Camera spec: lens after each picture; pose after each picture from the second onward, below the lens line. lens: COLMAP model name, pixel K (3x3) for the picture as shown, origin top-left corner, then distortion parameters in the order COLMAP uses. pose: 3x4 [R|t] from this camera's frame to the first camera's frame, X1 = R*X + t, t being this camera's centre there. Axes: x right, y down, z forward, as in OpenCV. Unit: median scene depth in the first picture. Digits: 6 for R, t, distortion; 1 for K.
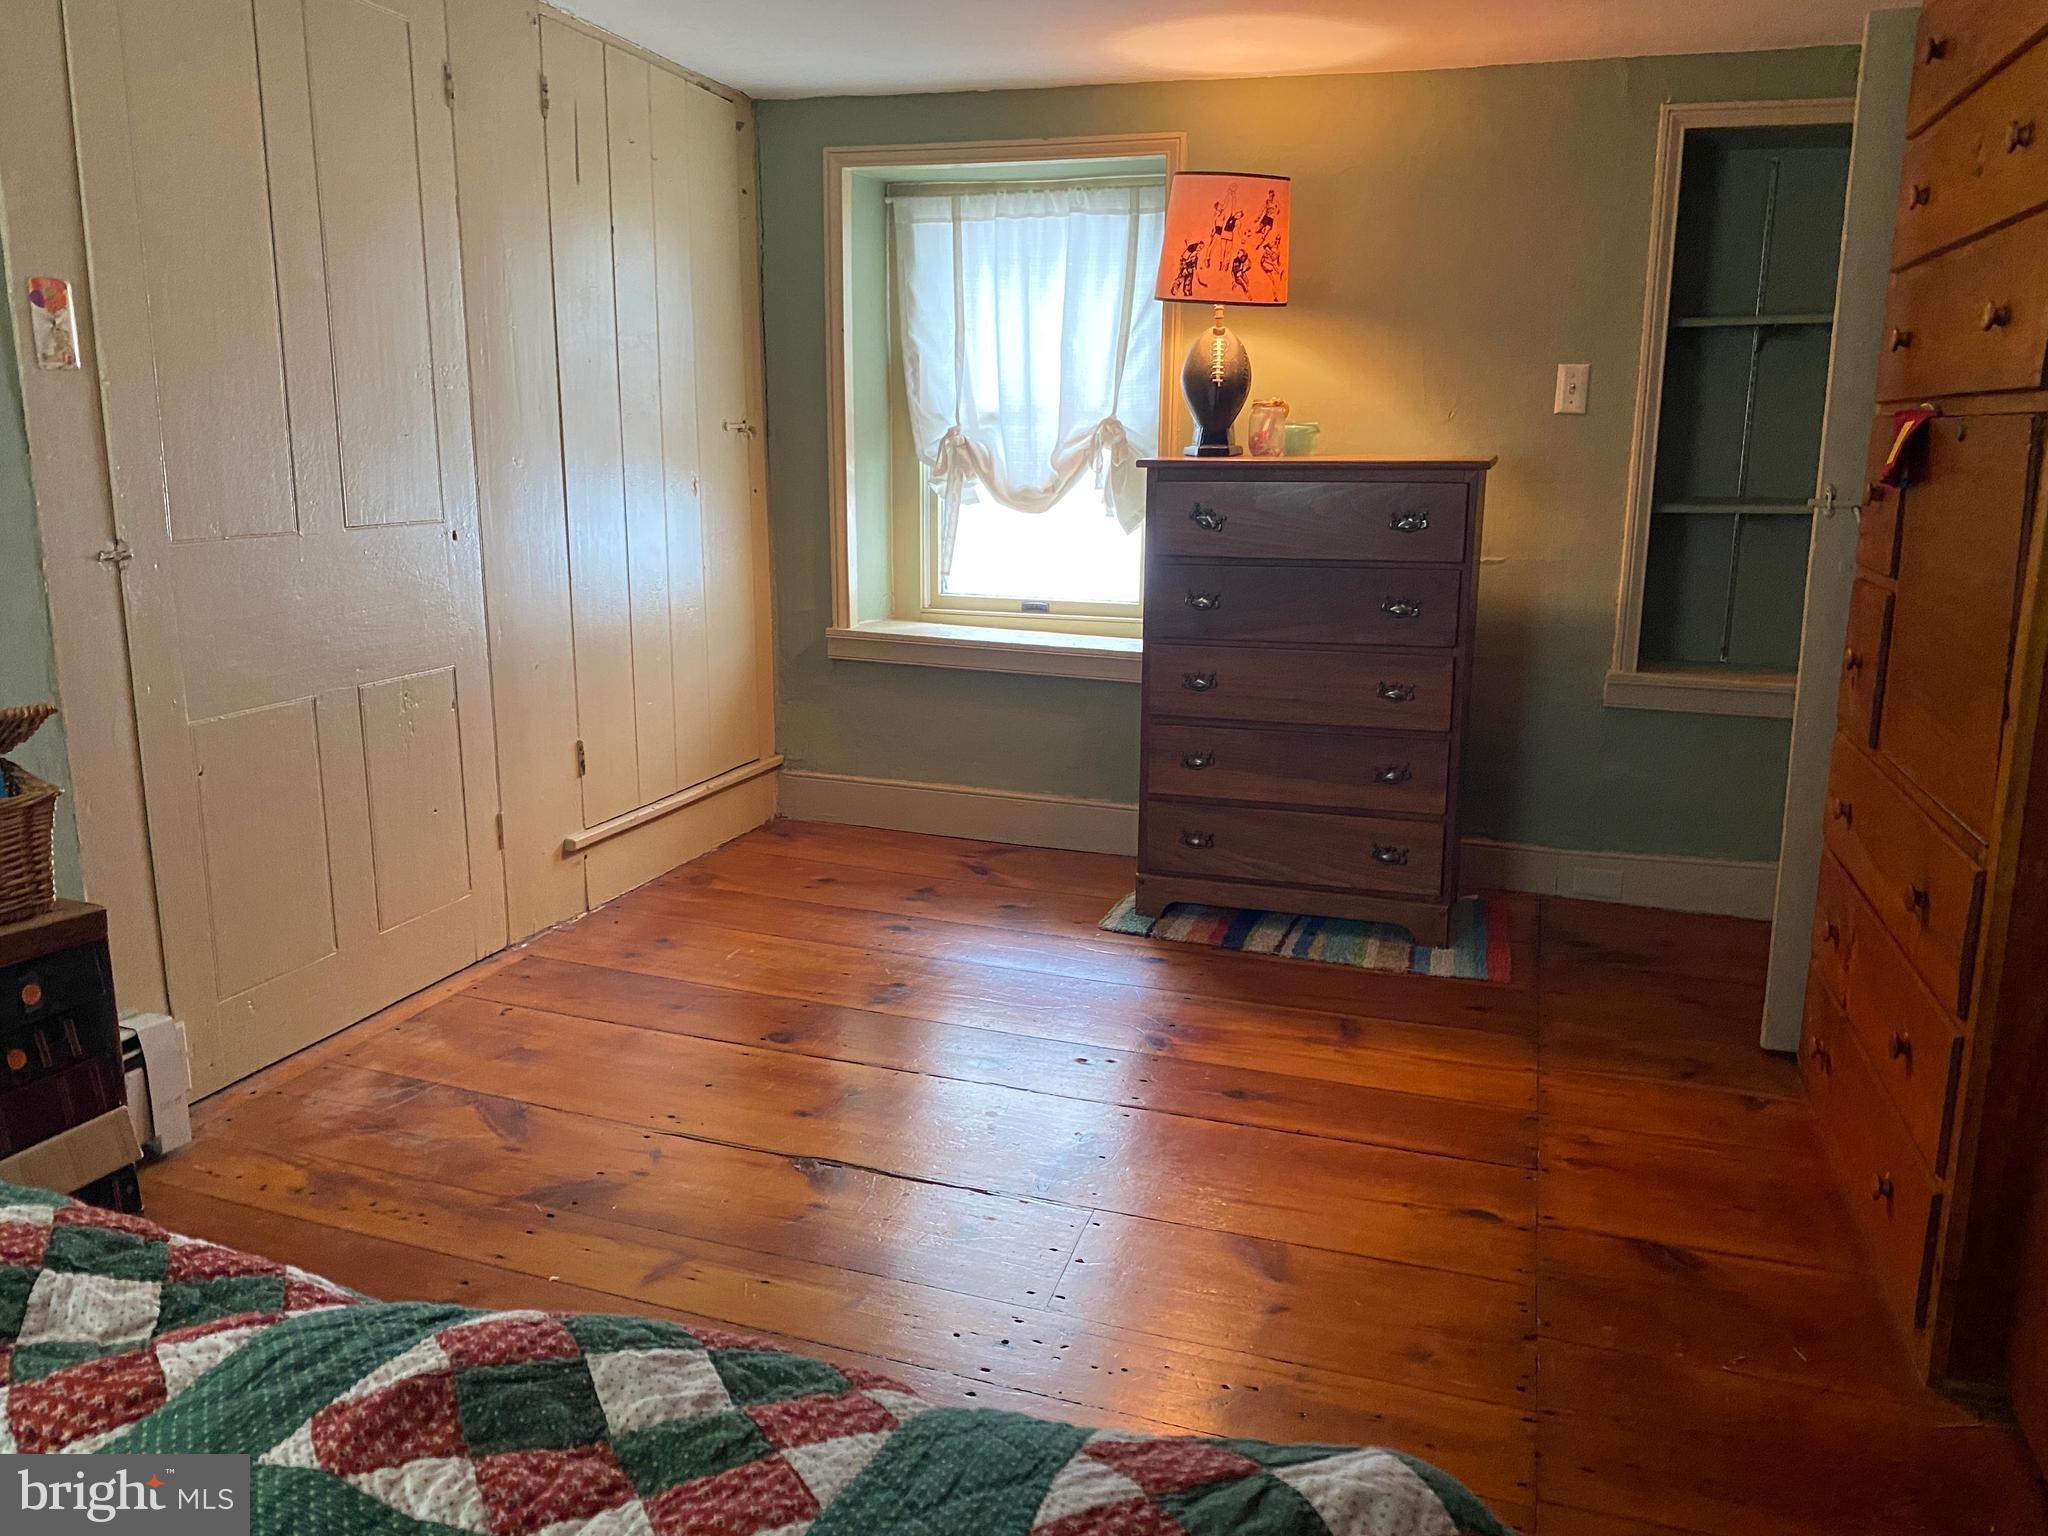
lens RADIAL K [[1556.4, 0, 1031.8], [0, 1556.4, 749.2], [0, 0, 1]] dist [0.068129, -0.082587]
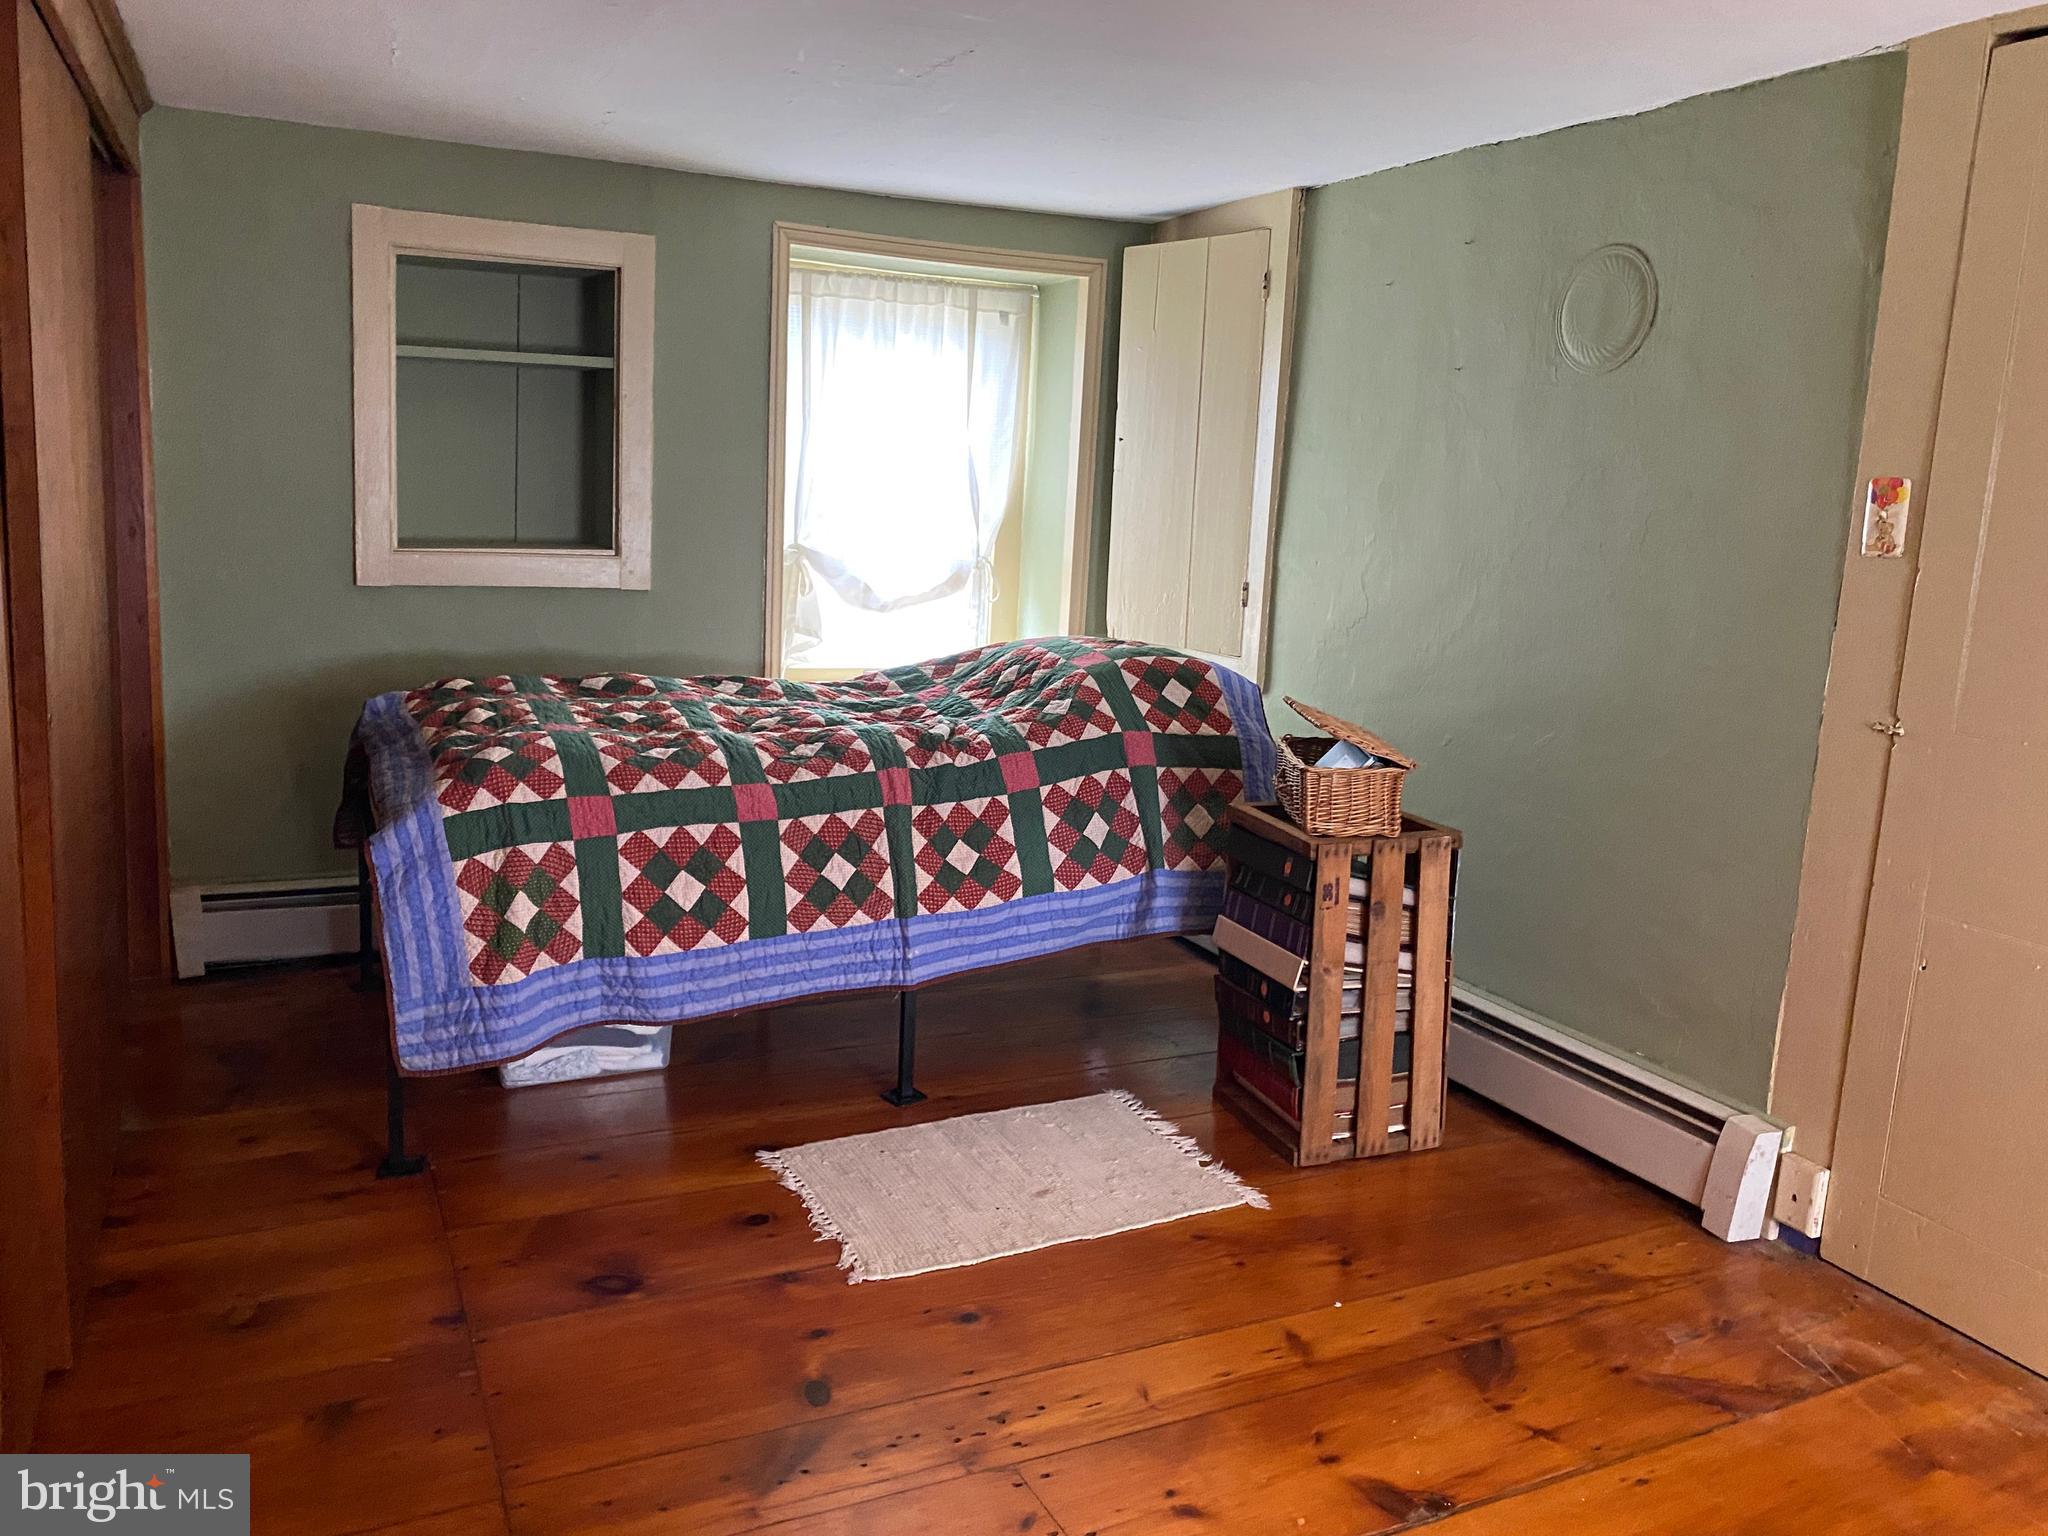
lens RADIAL K [[1556.4, 0, 1031.8], [0, 1556.4, 749.2], [0, 0, 1]] dist [0.068129, -0.082587]
pose [[-0.738207, 0.060125, -0.671889, 0.543024], [-0.194113, 0.934959, 0.296939, -0.305091], [0.646042, 0.349625, -0.678522, 1.315889]]
